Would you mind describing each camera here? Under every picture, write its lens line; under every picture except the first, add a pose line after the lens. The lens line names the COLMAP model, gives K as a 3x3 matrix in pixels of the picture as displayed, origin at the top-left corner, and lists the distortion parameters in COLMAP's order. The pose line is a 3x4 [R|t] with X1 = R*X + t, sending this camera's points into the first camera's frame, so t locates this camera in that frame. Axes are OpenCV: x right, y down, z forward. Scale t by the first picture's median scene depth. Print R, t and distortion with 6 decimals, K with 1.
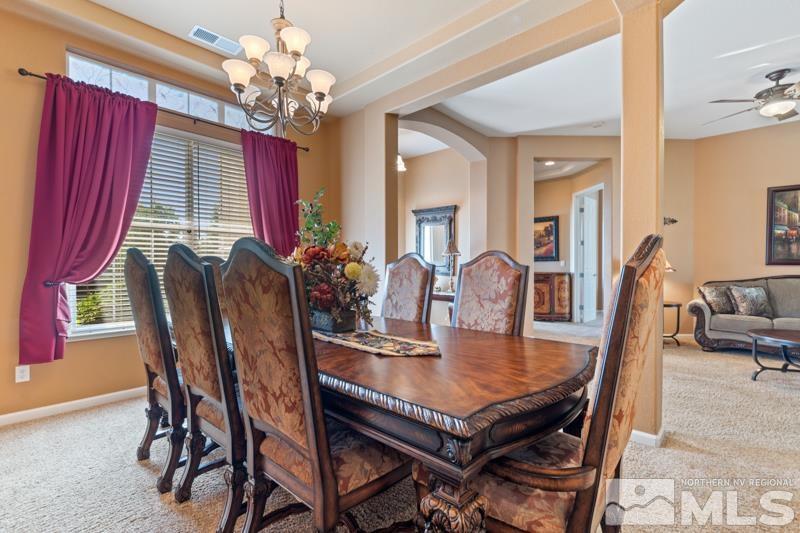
lens RADIAL K [[349.2, 0, 398.4], [0, 349.2, 268.7], [0, 0, 1]] dist [0.002682, -0.001423]
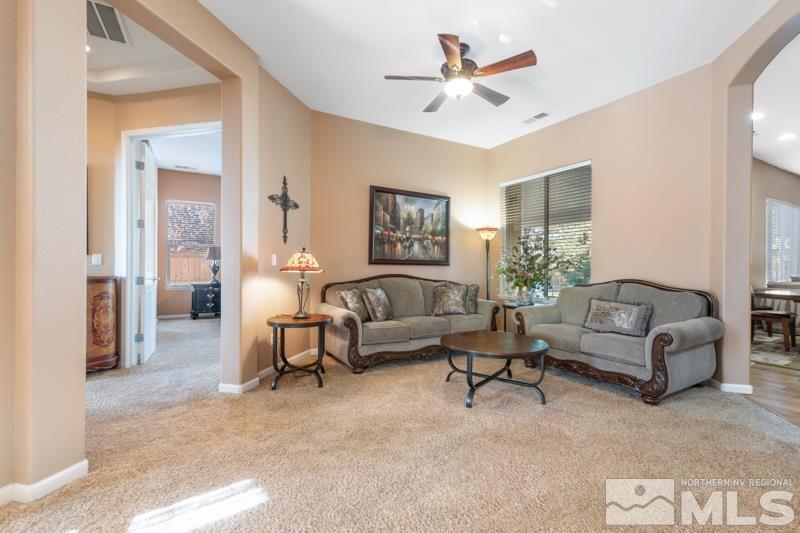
lens RADIAL K [[349.2, 0, 404.8], [0, 349.2, 264.6], [0, 0, 1]] dist [0.002682, -0.001423]
pose [[0.259275, 0.002746, 0.965800, 0.136291], [0.003129, 0.999988, -0.003683, -0.006269], [-0.965798, 0.003977, 0.259264, 0.660885]]
